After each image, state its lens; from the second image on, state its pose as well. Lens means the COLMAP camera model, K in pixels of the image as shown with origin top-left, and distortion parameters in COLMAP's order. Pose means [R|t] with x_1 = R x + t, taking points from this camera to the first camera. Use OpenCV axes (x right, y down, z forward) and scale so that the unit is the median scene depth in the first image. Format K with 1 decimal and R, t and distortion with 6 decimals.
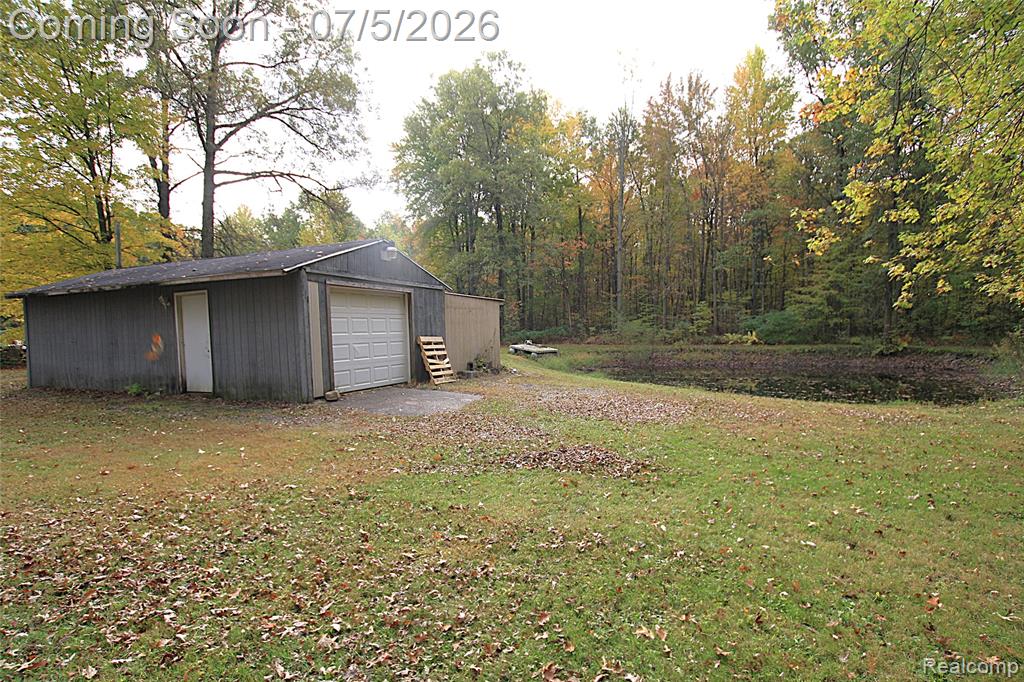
lens RADIAL K [[468.6, 0, 512.7], [0, 468.6, 346.3], [0, 0, 1]] dist [-0.026324, 0.003272]
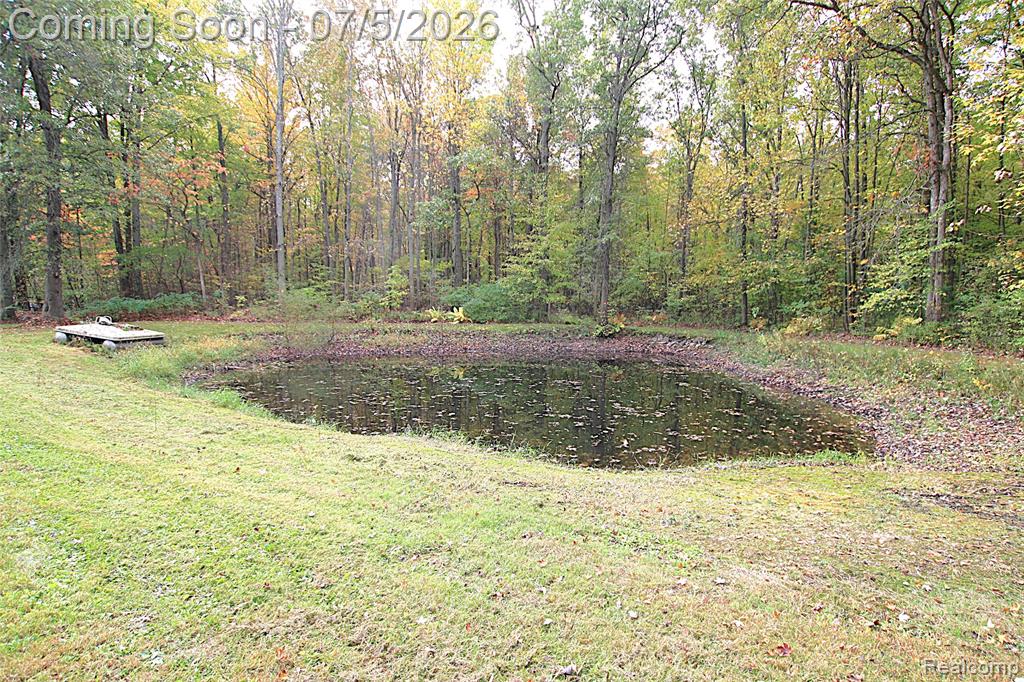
lens RADIAL K [[474.9, 0, 493.0], [0, 474.9, 346.9], [0, 0, 1]] dist [-0.005629, -0.000378]
pose [[0.804552, -0.033505, 0.592937, 0.079804], [-0.002499, 0.998208, 0.059796, -0.012763], [-0.593877, -0.049590, 0.803026, 0.321556]]
